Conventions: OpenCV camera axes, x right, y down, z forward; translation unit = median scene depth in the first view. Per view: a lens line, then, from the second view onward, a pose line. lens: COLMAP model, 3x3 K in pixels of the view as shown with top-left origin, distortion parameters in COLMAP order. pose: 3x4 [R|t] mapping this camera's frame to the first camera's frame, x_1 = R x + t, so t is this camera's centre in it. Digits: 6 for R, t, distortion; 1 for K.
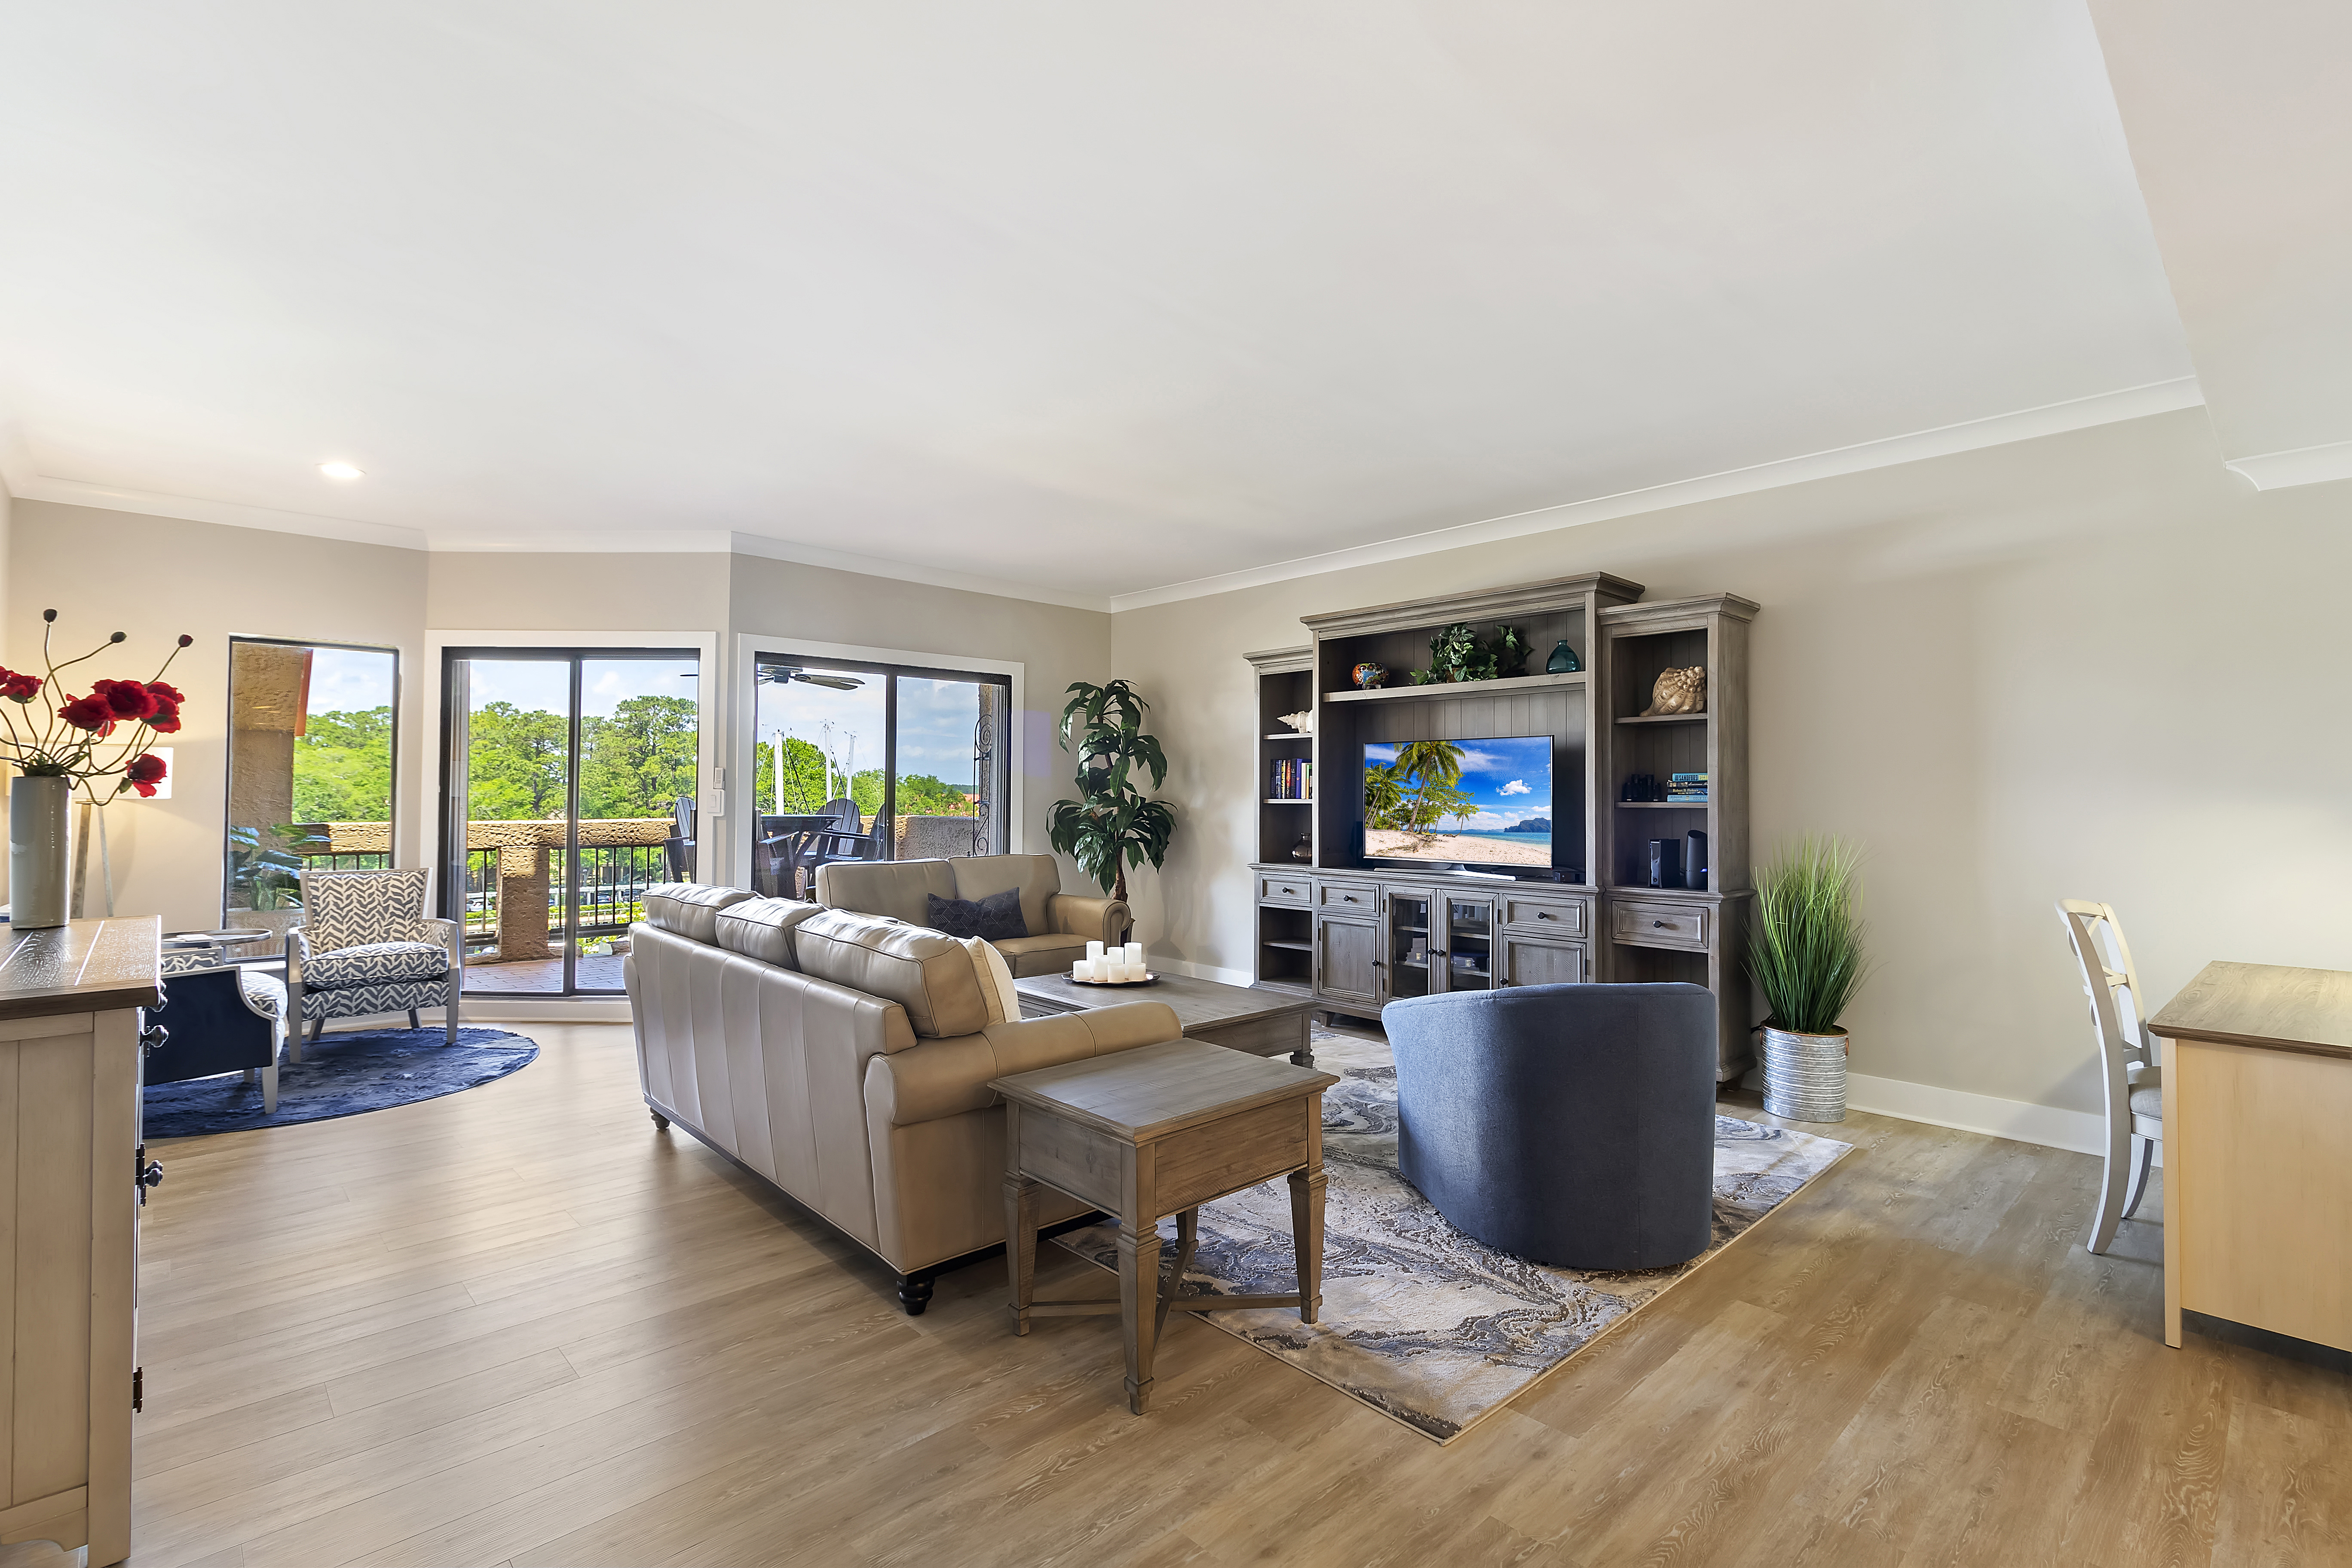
lens RADIAL K [[1080.4, 0, 1174.8], [0, 1080.4, 775.0], [0, 0, 1]] dist [0.002770, -0.000491]
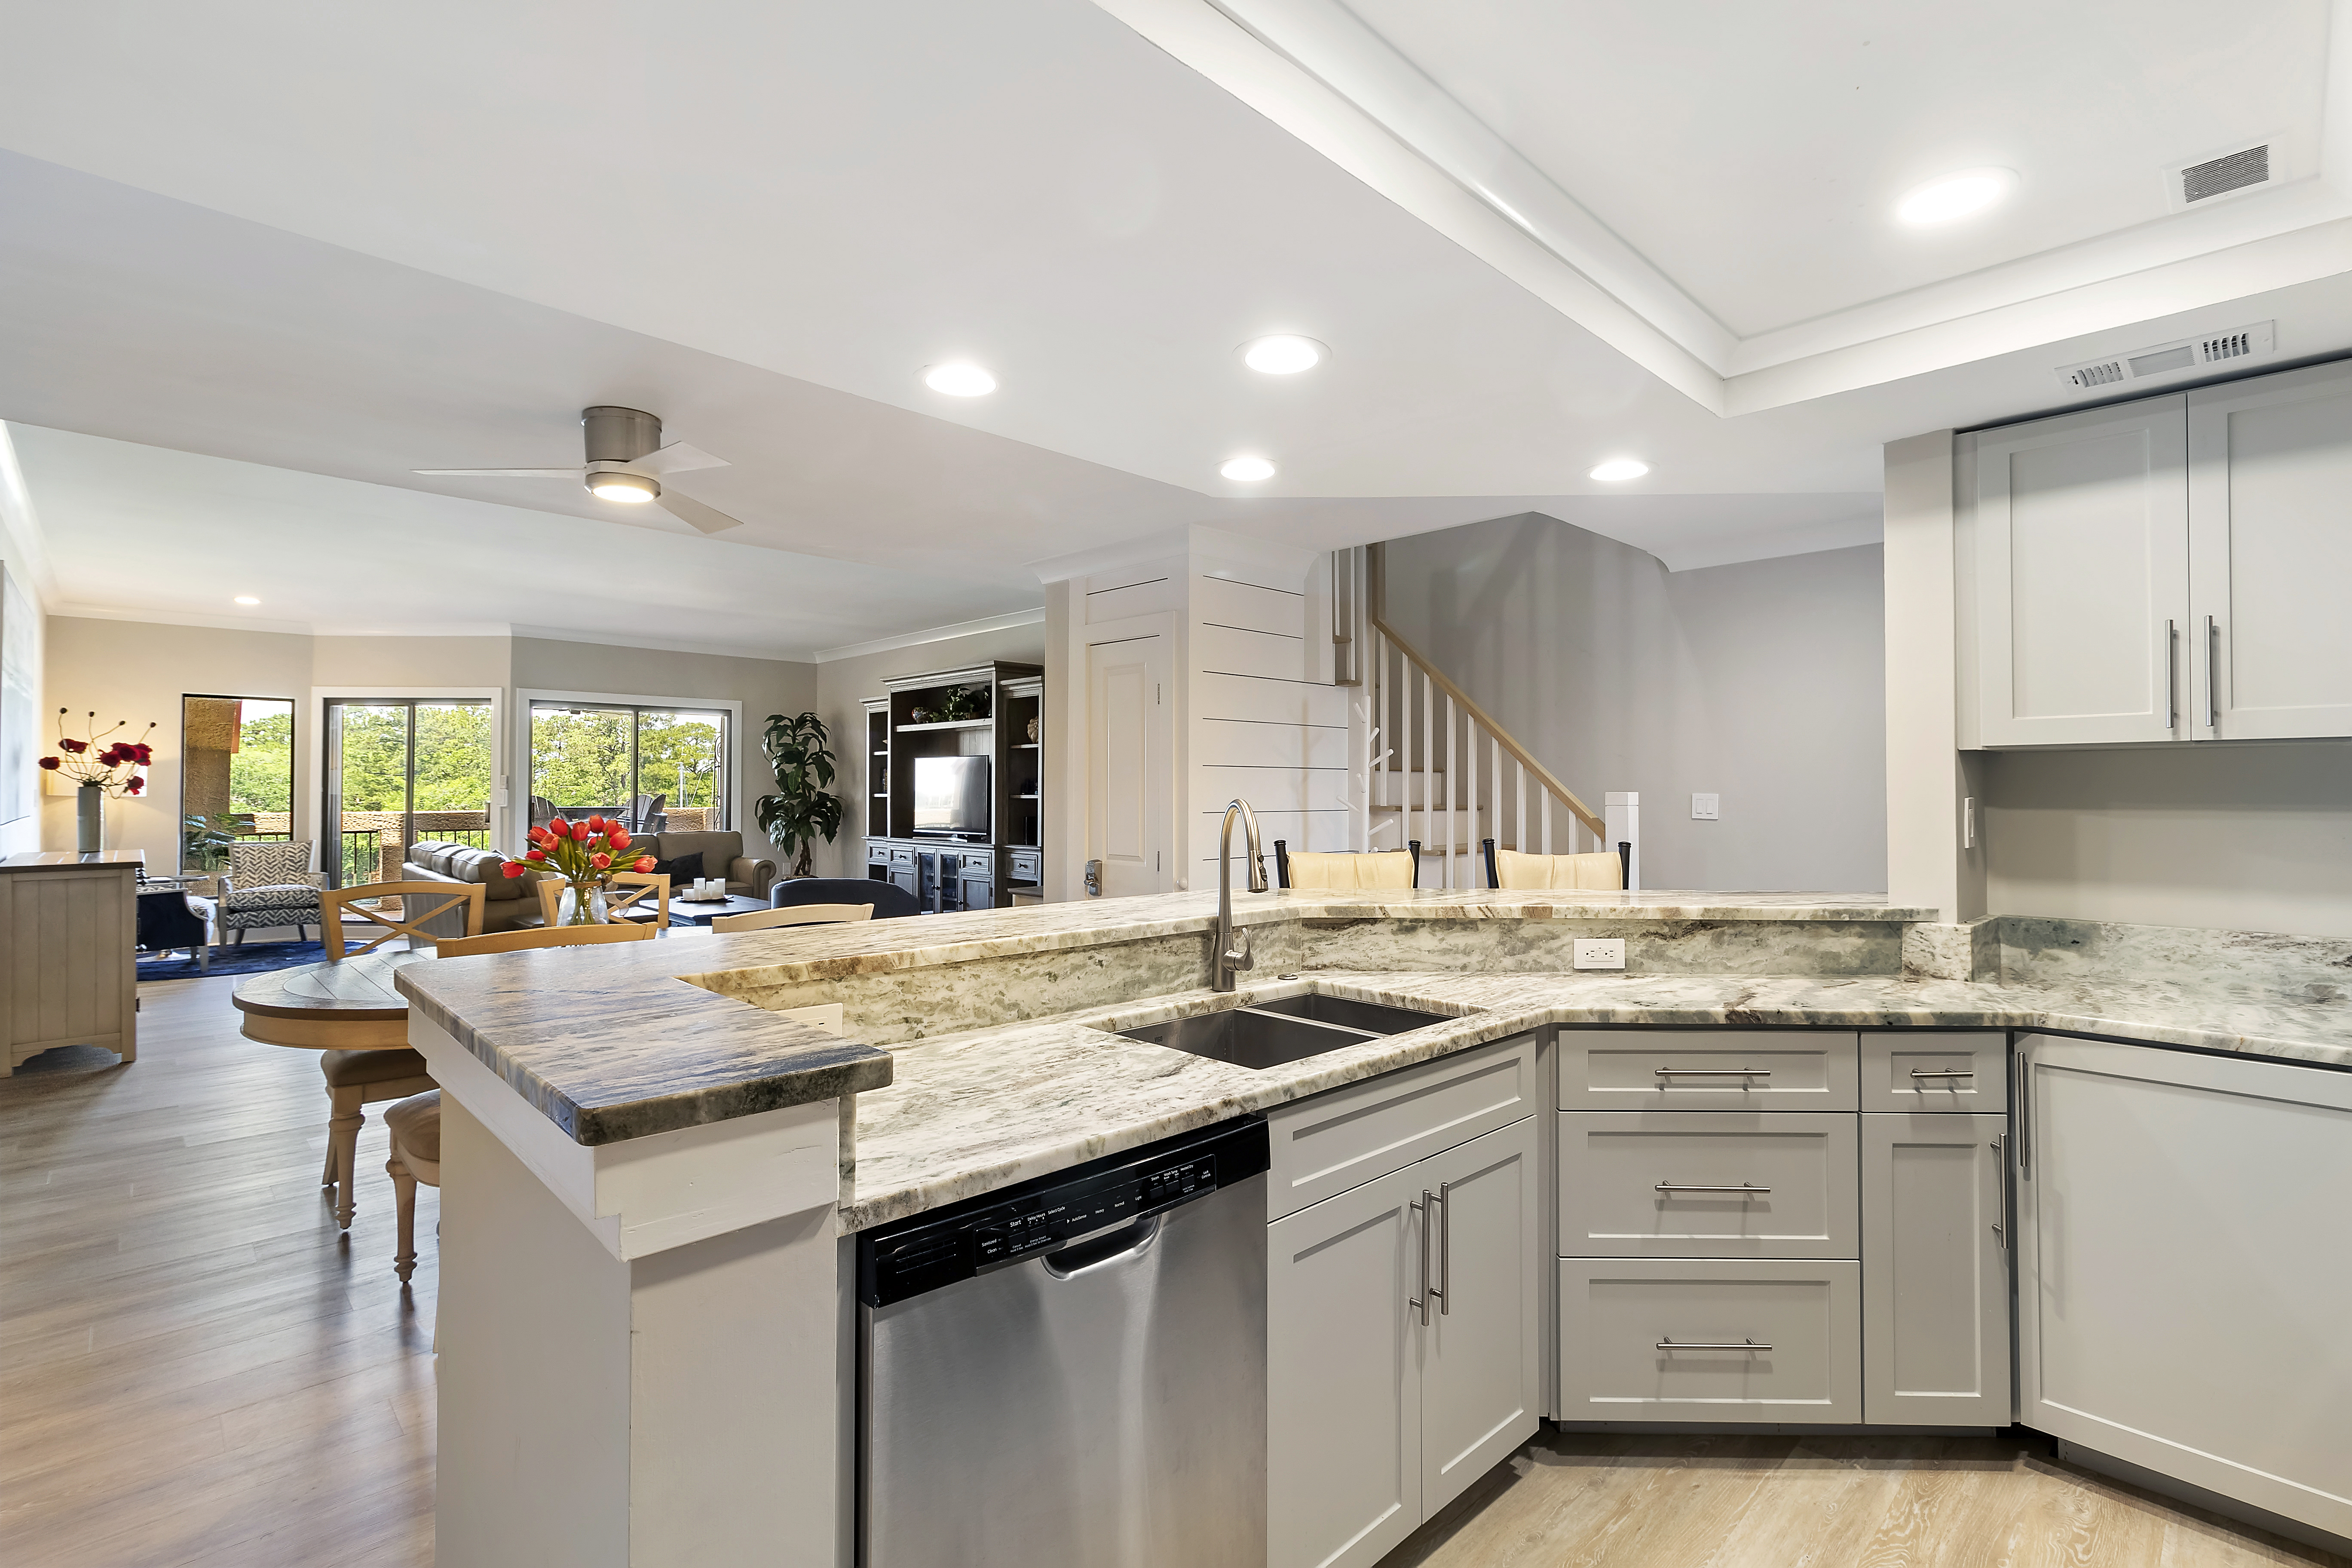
lens RADIAL K [[1080.4, 0, 1184.6], [0, 1080.4, 774.4], [0, 0, 1]] dist [0.002770, -0.000491]
pose [[0.999815, -0.004062, 0.018782, 0.573742], [0.003985, 0.999983, 0.004146, -0.011426], [-0.018798, -0.004070, 0.999815, -0.623855]]
